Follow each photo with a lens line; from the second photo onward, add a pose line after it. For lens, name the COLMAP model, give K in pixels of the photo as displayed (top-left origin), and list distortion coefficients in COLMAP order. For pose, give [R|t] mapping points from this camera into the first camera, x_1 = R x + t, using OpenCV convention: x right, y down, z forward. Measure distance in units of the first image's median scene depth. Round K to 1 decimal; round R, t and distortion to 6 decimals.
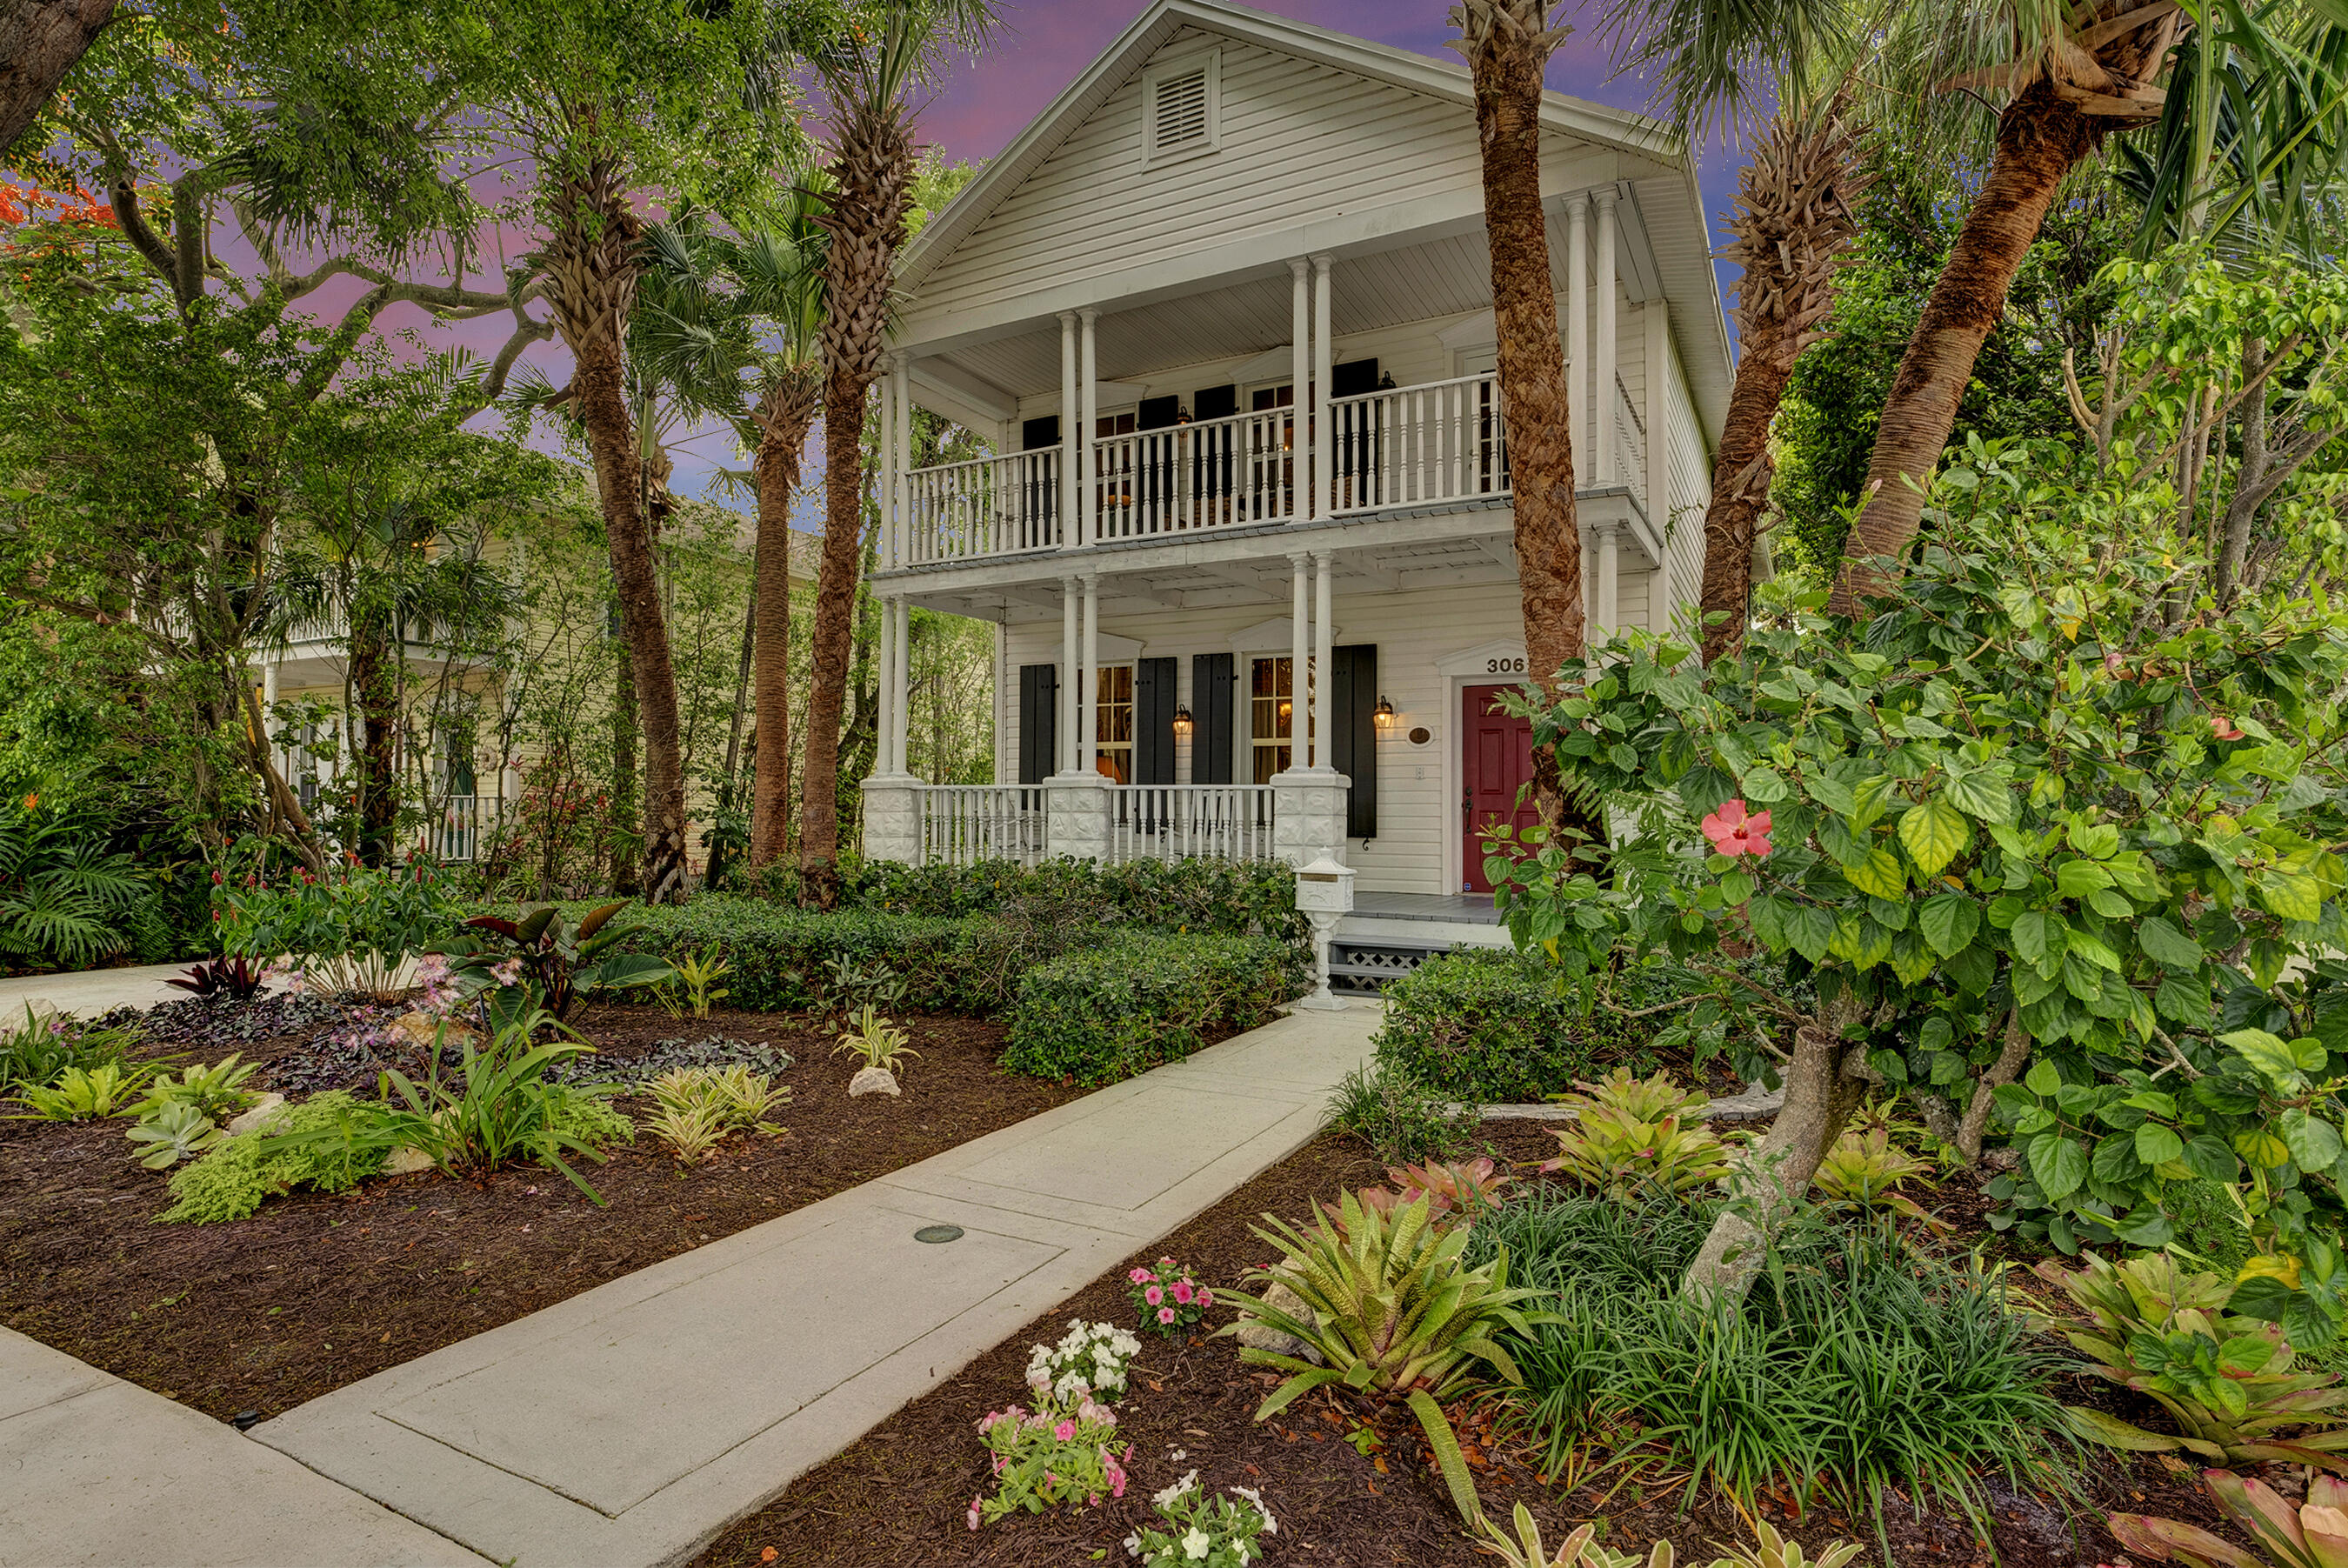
lens RADIAL K [[1136.7, 0, 1182.1], [0, 1136.7, 780.8], [0, 0, 1]] dist [-0.003163, -0.000062]
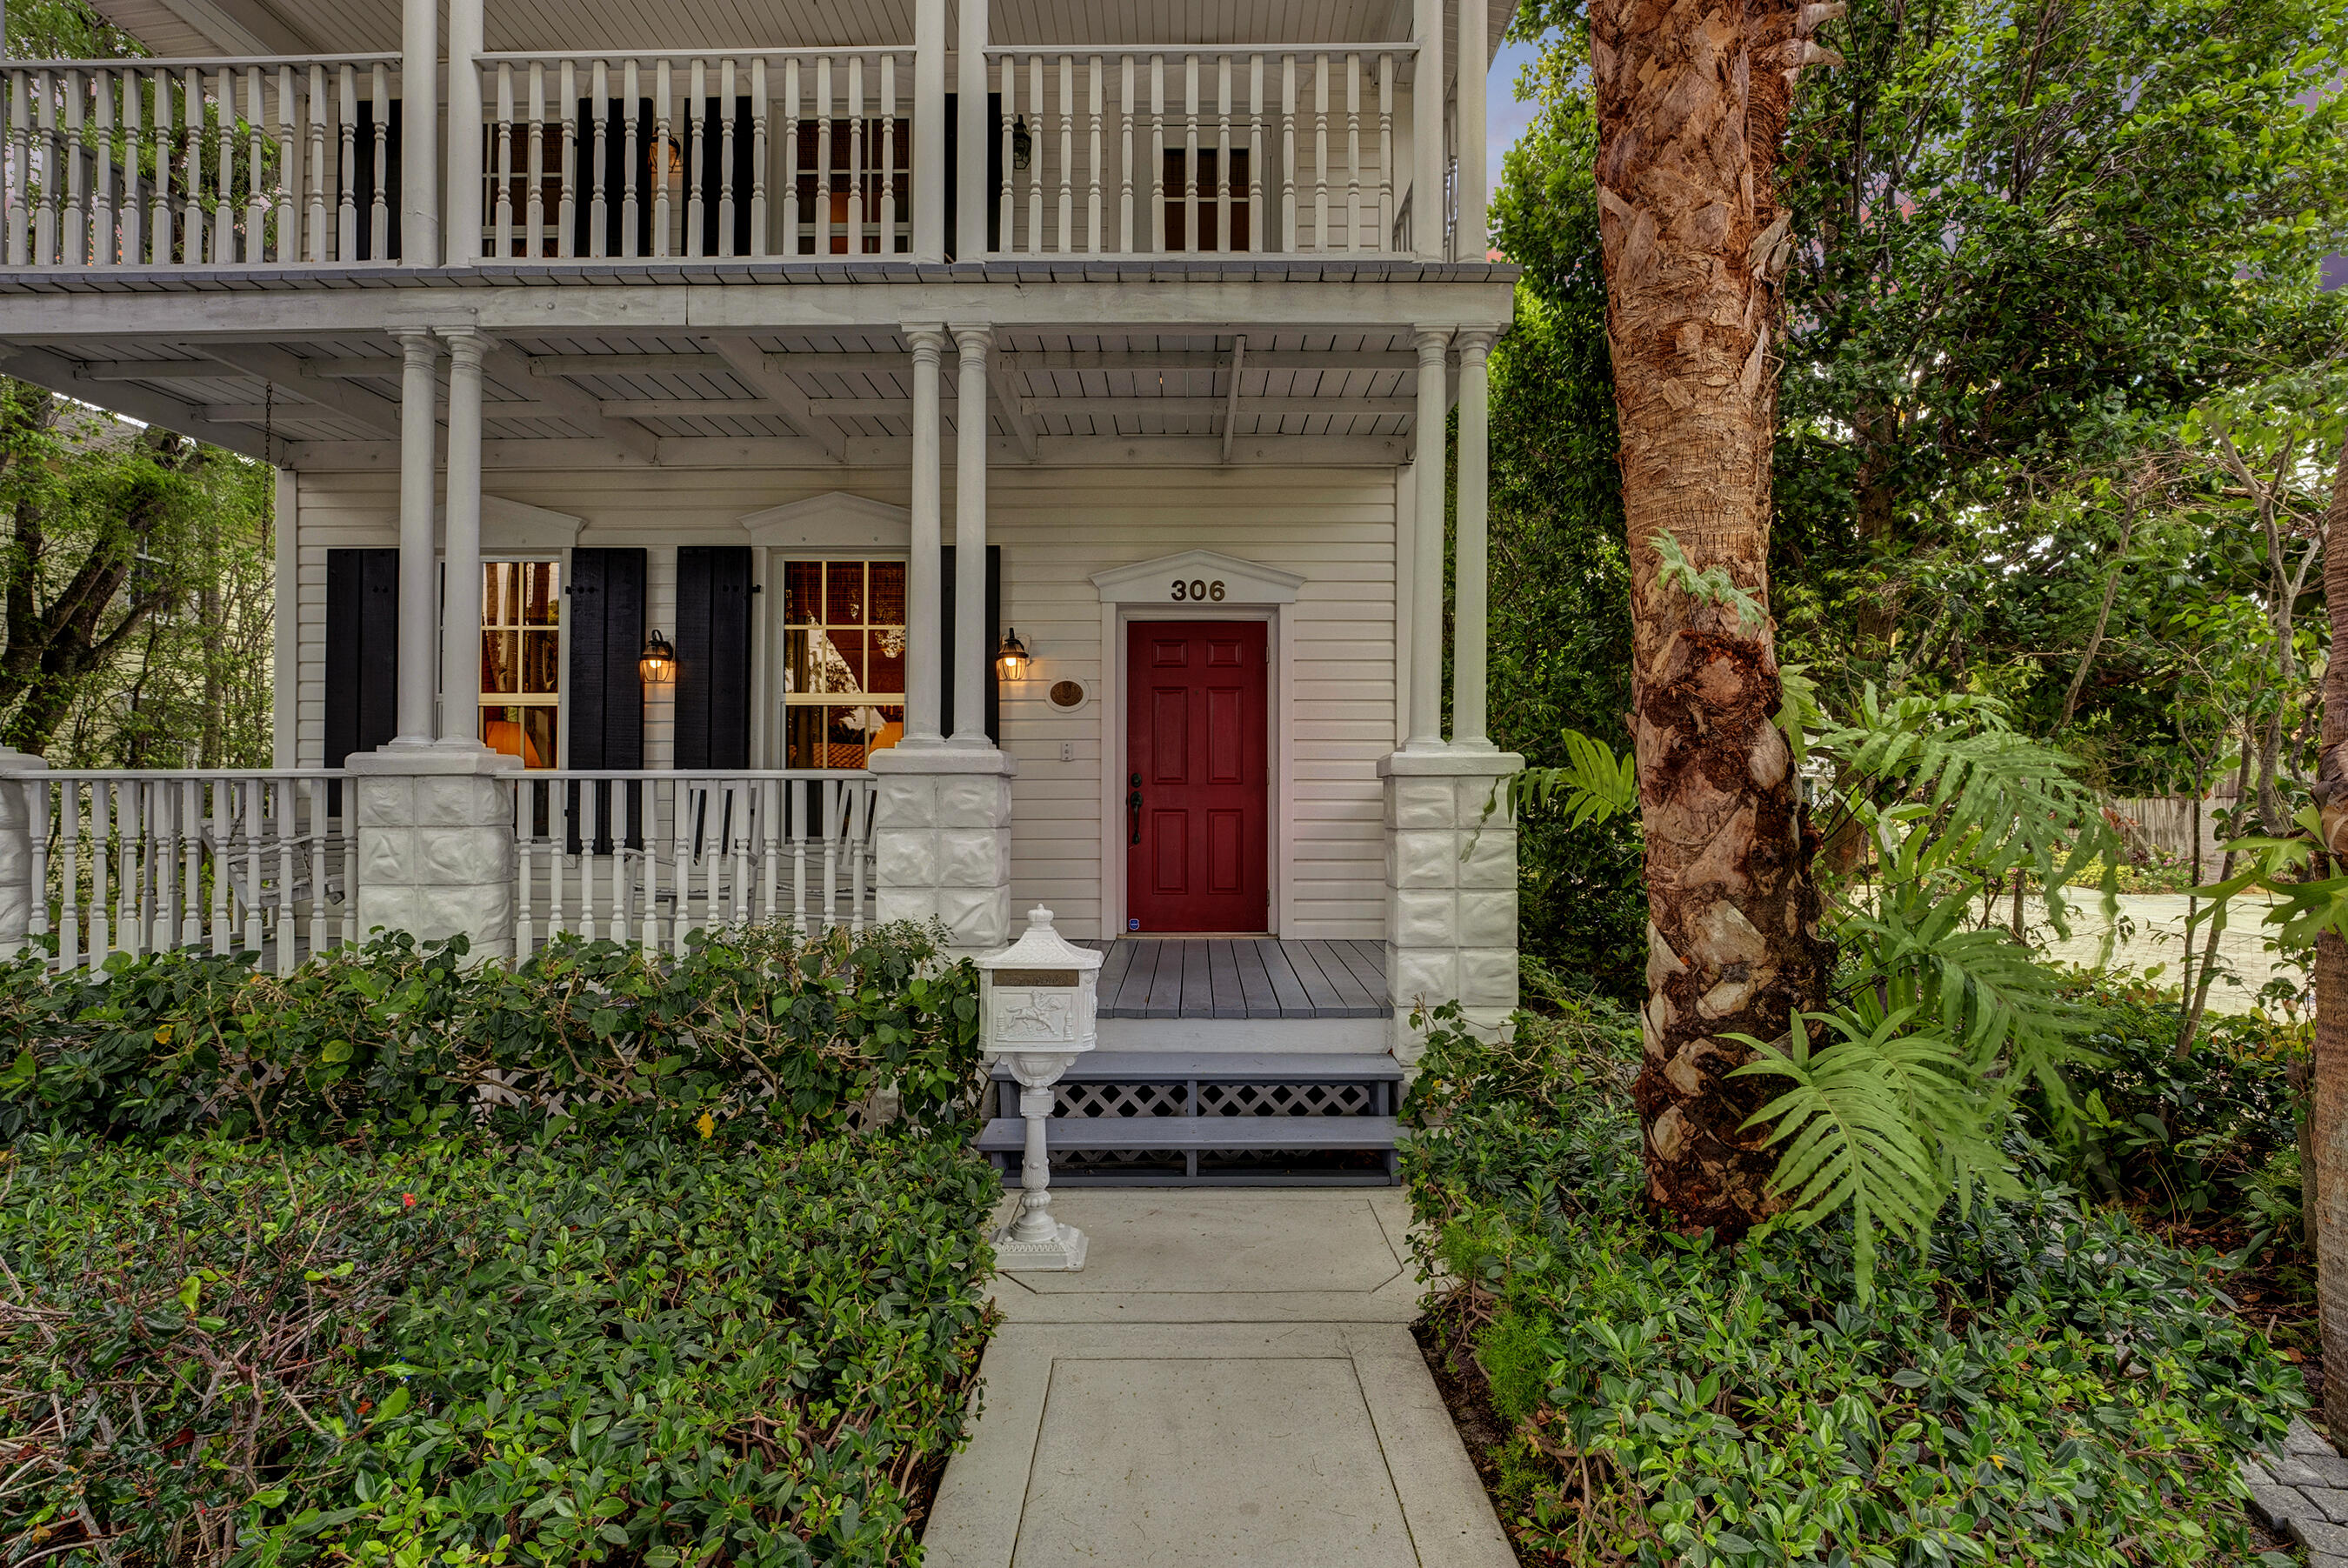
lens RADIAL K [[1088.3, 0, 1161.9], [0, 1088.3, 778.3], [0, 0, 1]] dist [-0.026935, -0.000076]
pose [[0.892630, -0.001431, 0.450789, -0.020005], [-0.004245, 0.999924, 0.011581, 0.000811], [-0.450771, -0.012251, 0.892556, 0.416542]]
